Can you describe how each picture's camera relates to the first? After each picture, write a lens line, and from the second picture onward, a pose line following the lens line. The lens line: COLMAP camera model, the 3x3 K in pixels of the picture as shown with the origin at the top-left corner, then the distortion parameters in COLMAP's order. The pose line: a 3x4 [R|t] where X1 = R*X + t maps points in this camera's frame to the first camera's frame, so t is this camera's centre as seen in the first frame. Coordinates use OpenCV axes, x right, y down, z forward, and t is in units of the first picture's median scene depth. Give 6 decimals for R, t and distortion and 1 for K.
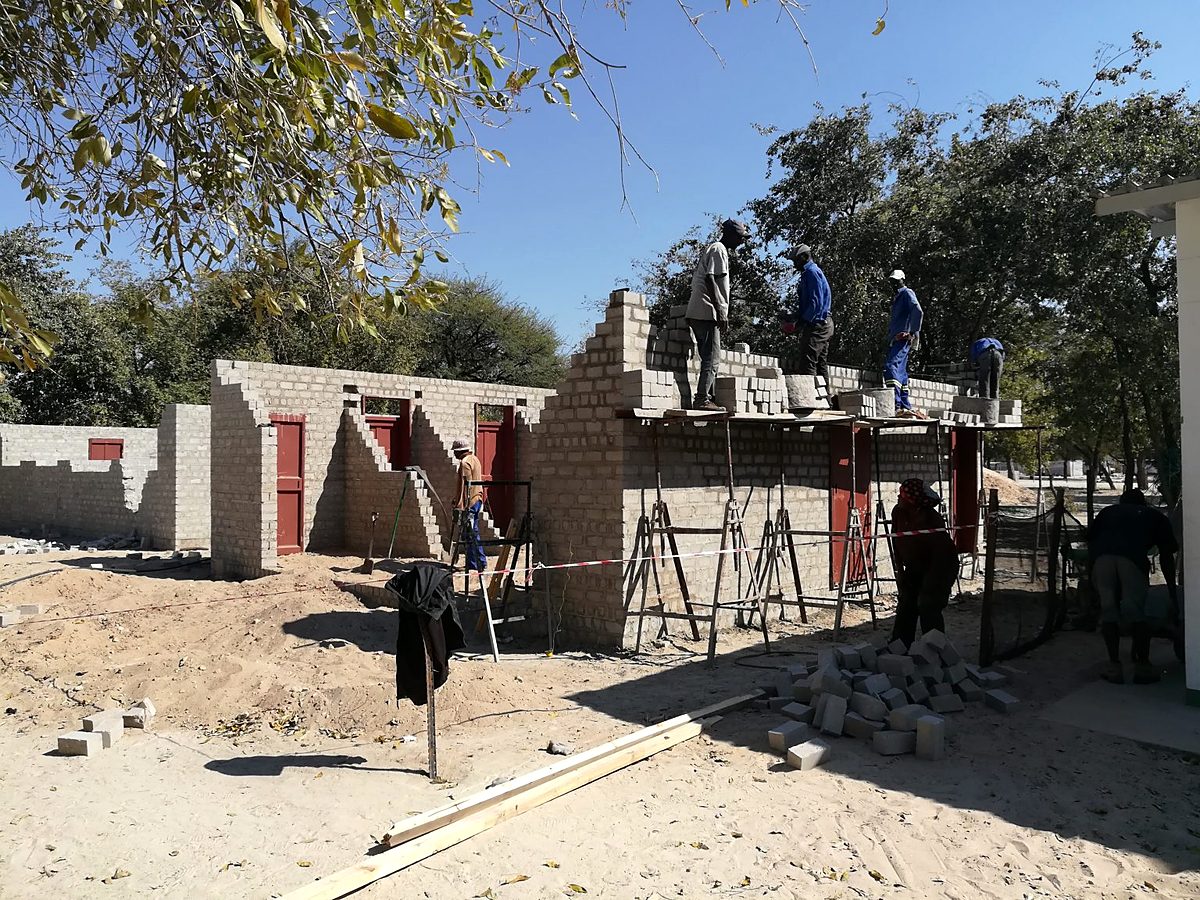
lens RADIAL K [[943.9, 0, 600.0], [0, 943.9, 450.0], [0, 0, 1]] dist [-0.005705, -0.008397]
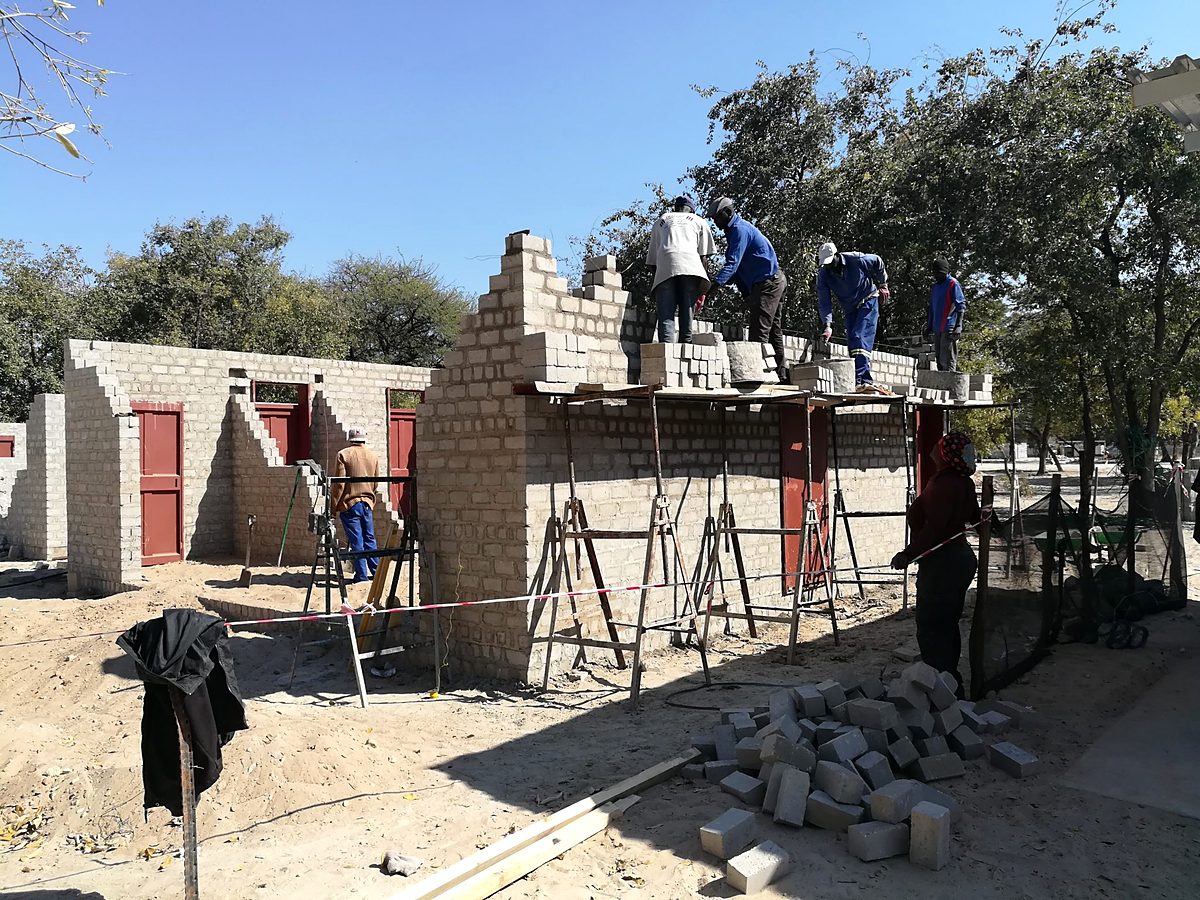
lens RADIAL K [[943.9, 0, 600.0], [0, 943.9, 450.0], [0, 0, 1]] dist [-0.005705, -0.008397]
pose [[0.998609, -0.016473, 0.050089, 0.039628], [0.015963, 0.999817, 0.010561, 0.004451], [-0.050254, -0.009747, 0.998689, 0.165198]]
